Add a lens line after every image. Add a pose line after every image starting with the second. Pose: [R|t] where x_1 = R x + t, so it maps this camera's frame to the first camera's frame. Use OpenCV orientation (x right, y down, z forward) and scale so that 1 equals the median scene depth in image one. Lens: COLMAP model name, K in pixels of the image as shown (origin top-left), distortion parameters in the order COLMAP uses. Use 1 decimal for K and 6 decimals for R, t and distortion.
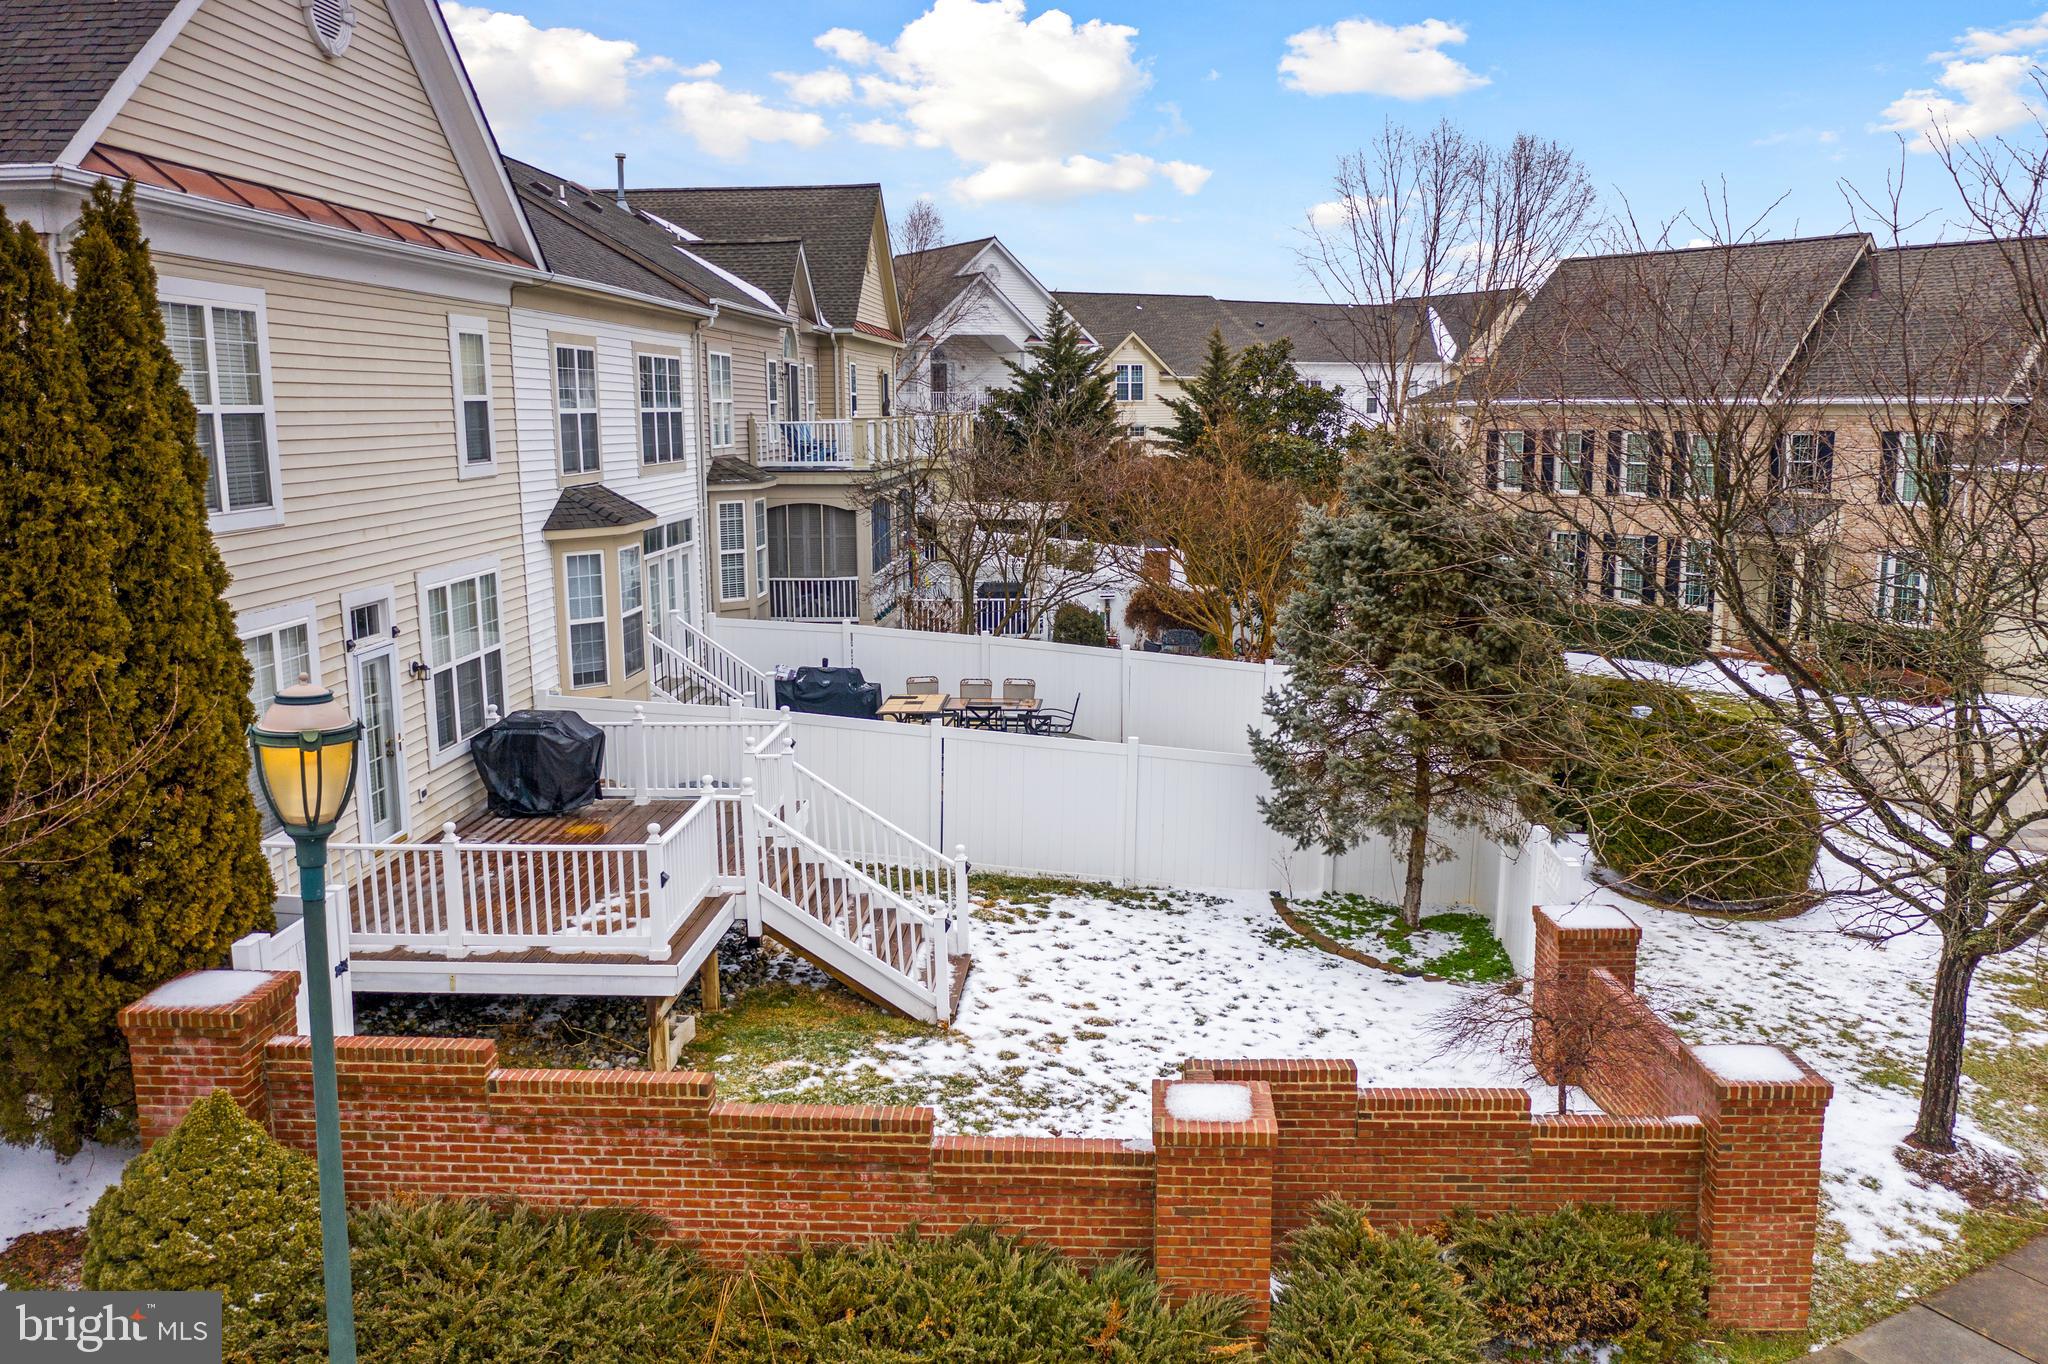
lens RADIAL K [[1620.3, 0, 1020.8], [0, 1620.3, 678.5], [0, 0, 1]] dist [-0.007834, 0.000182]
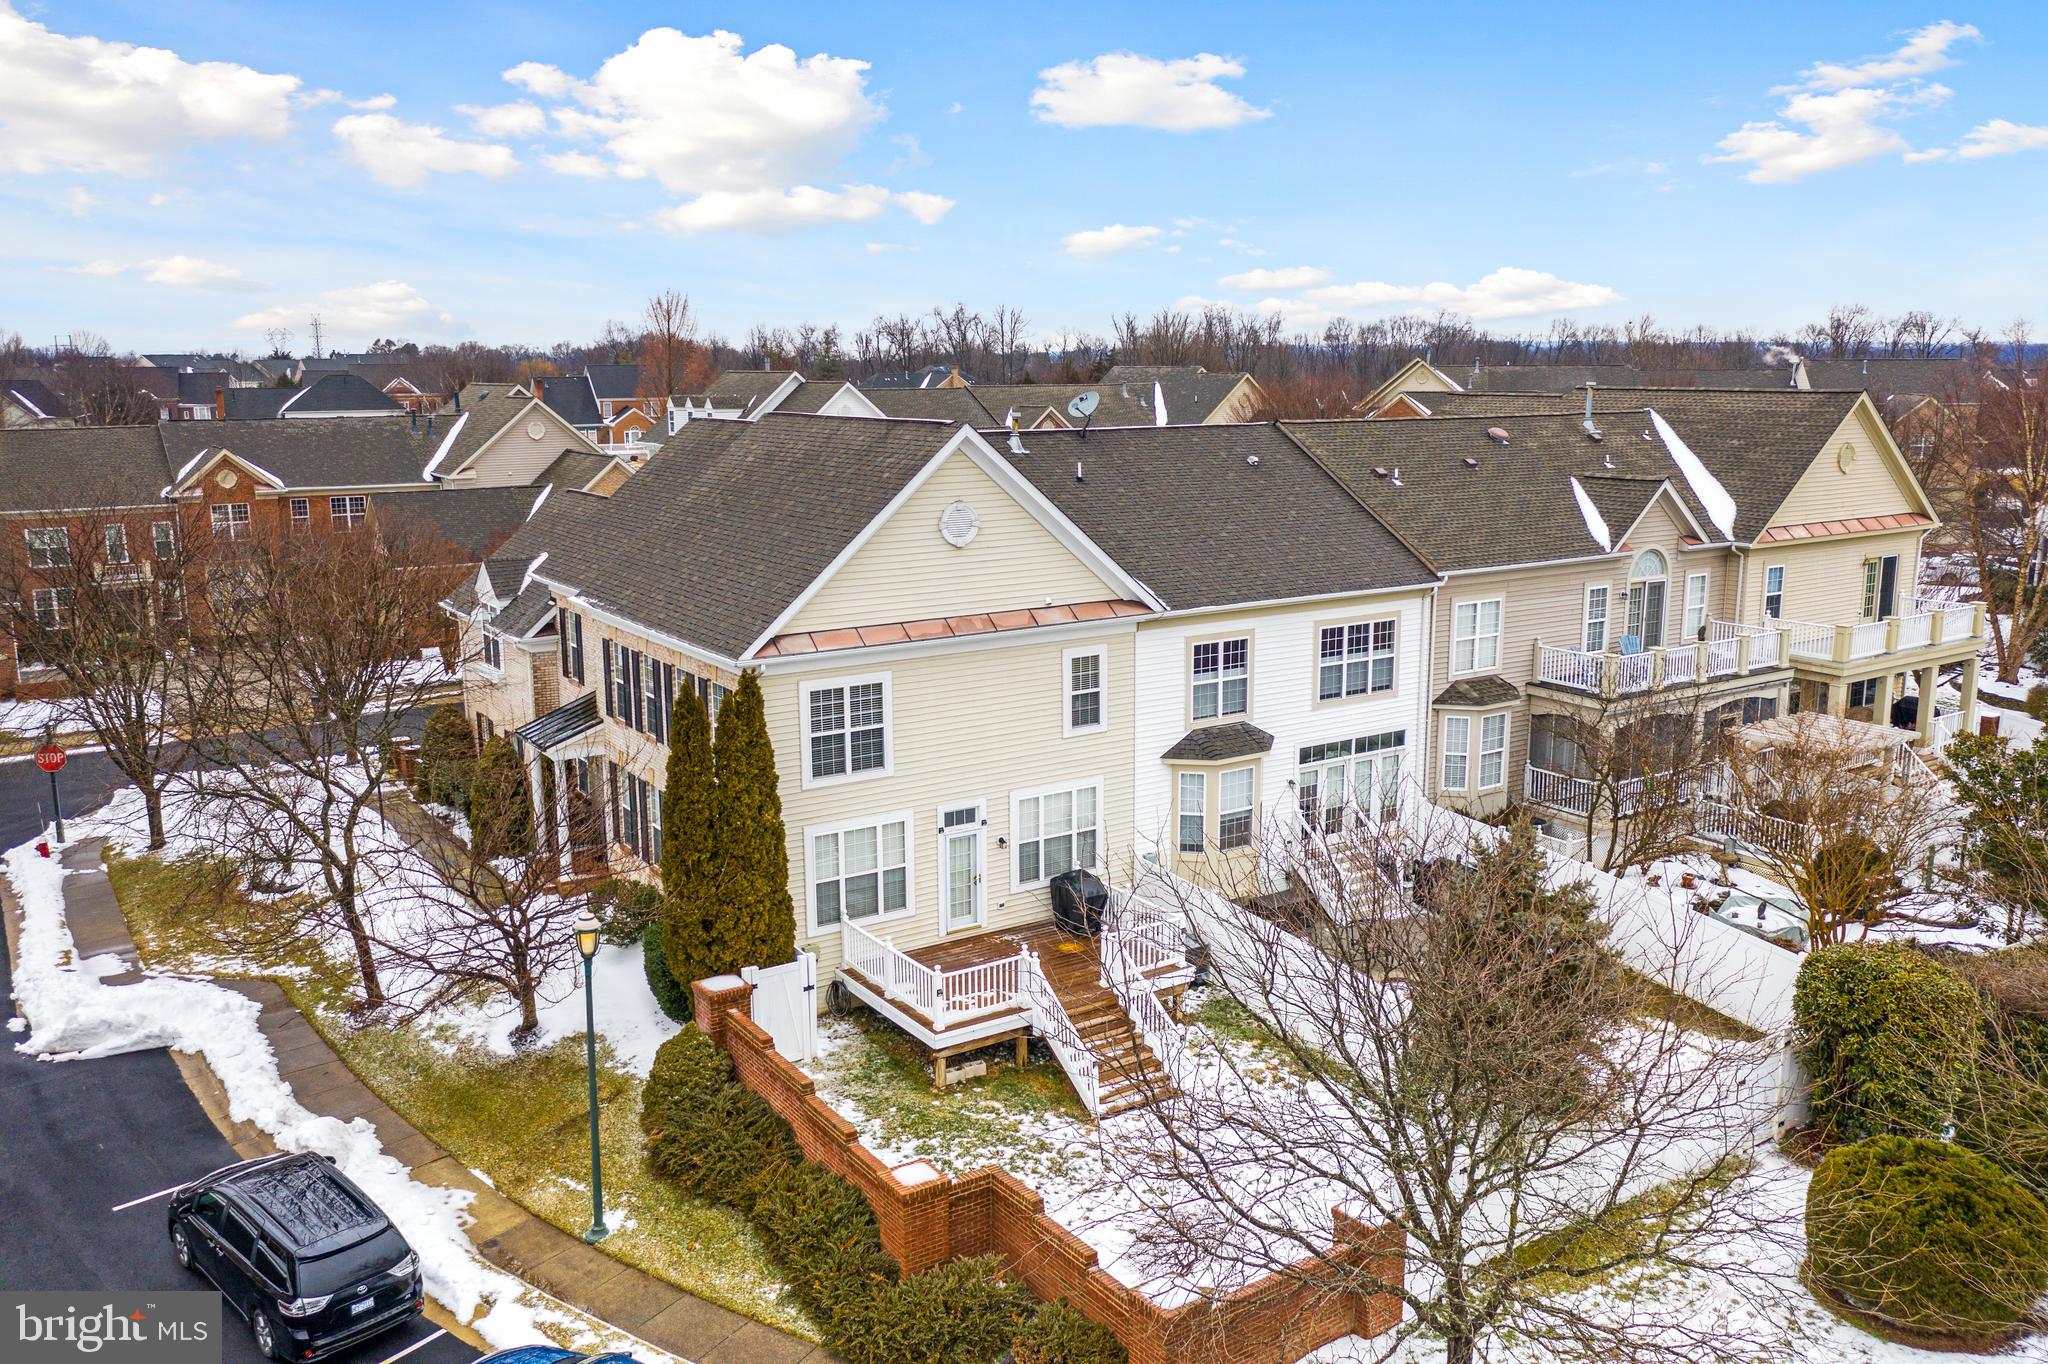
lens RADIAL K [[1640.0, 0, 1030.2], [0, 1640.0, 675.3], [0, 0, 1]] dist [-0.006593, 0.002824]
pose [[0.599979, 0.158488, -0.784160, 1.023938], [-0.132444, 0.986333, 0.098014, -0.356072], [0.788976, 0.045051, 0.612770, -0.146825]]
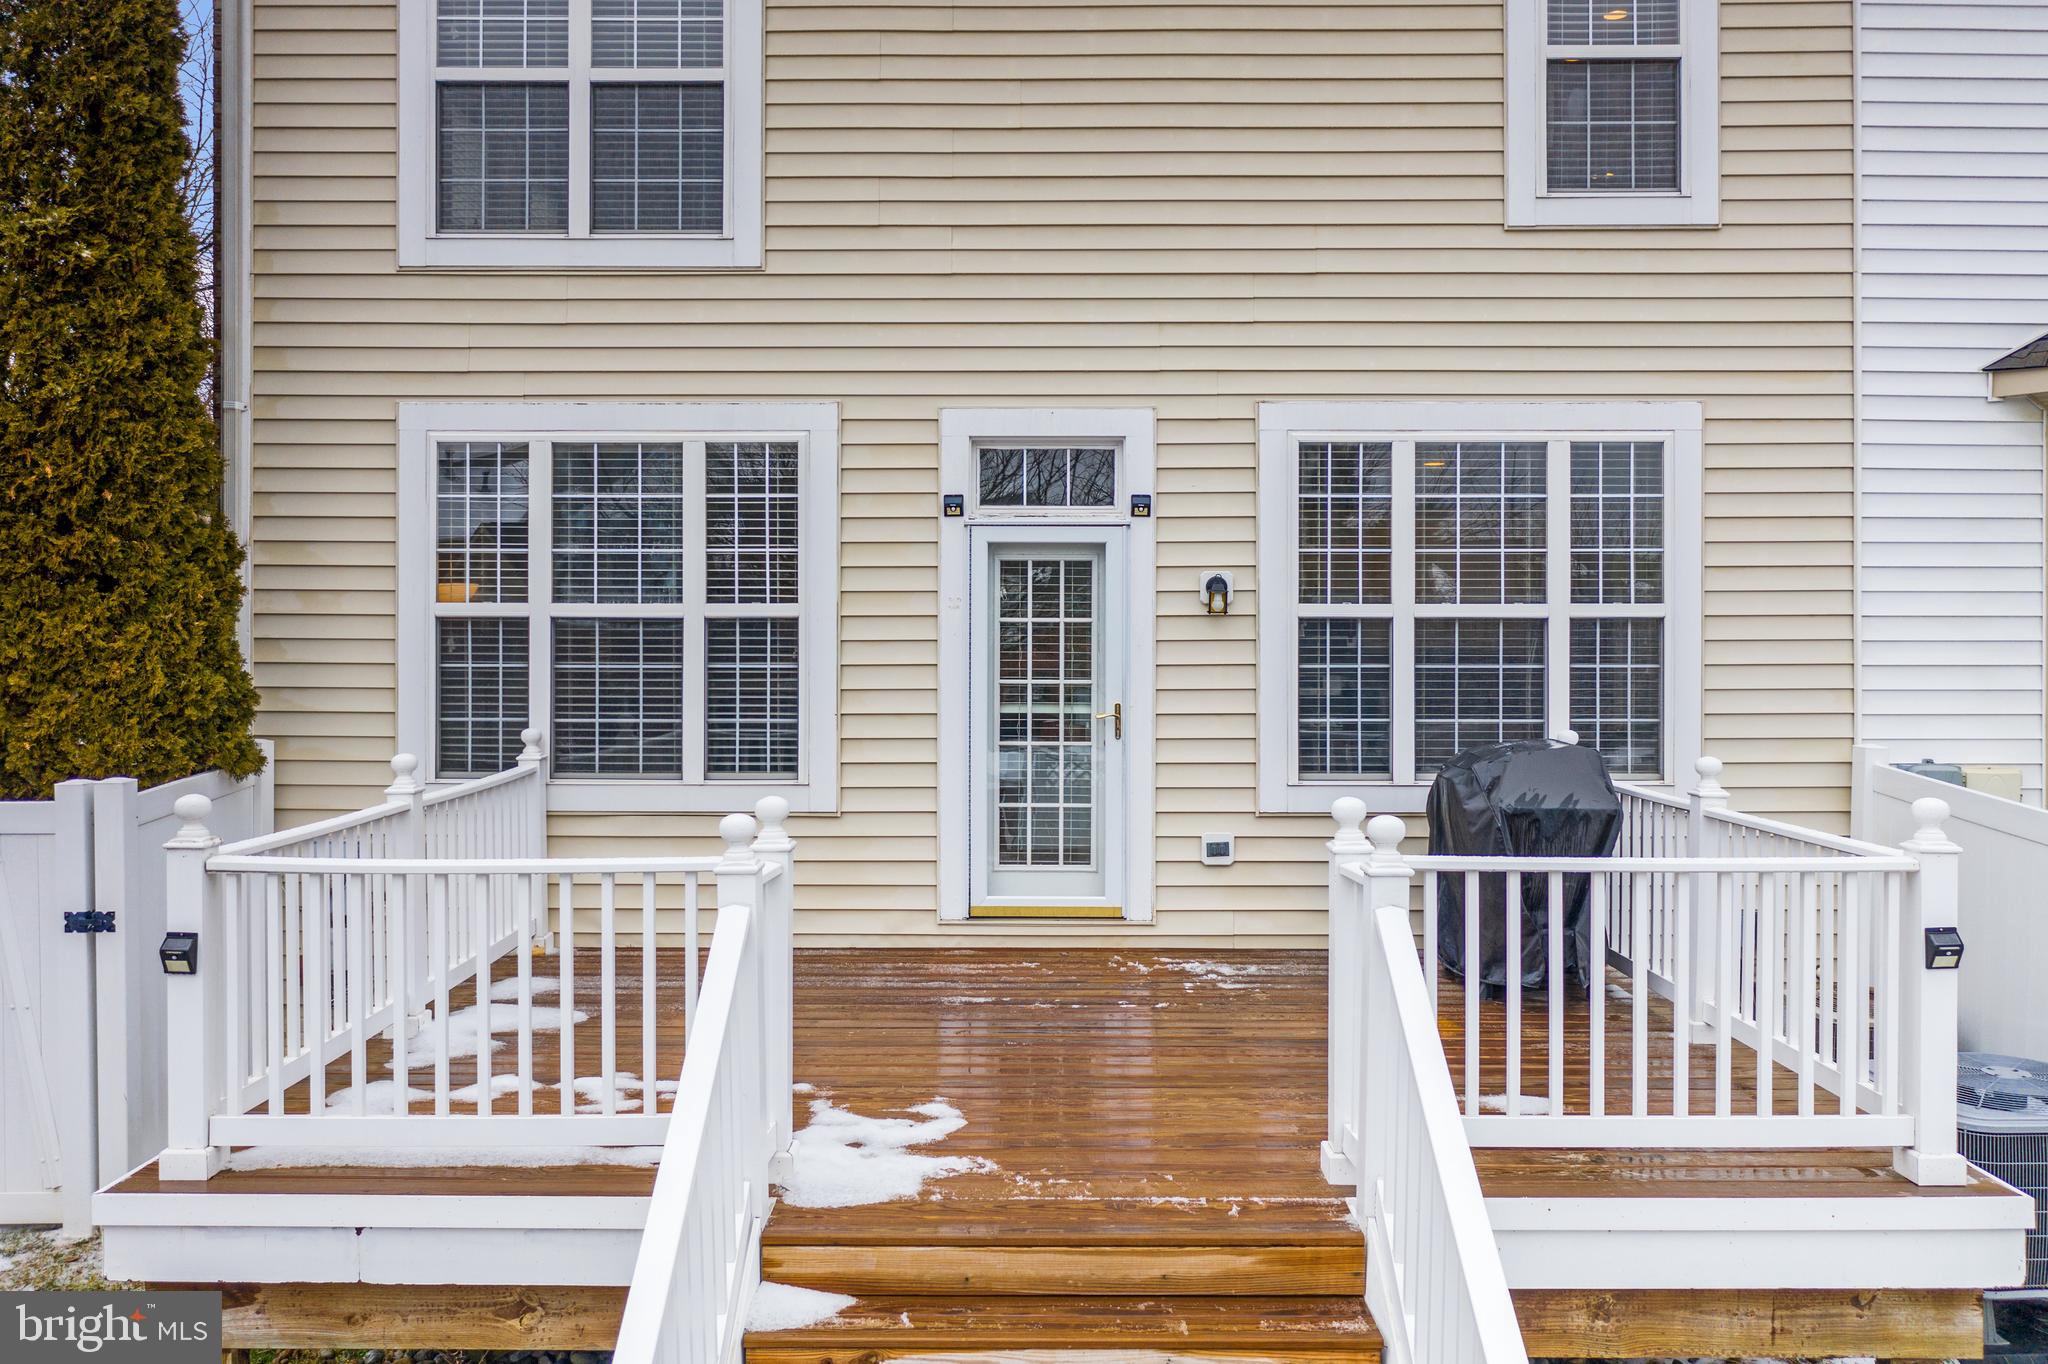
lens RADIAL K [[1646.8, 0, 1017.2], [0, 1646.8, 639.9], [0, 0, 1]] dist [-0.008870, 0.001240]
pose [[0.054980, 0.010671, -0.998430, 0.114469], [-0.167354, 0.985896, 0.001321, 0.016495], [0.984363, 0.167019, 0.055991, 0.832123]]
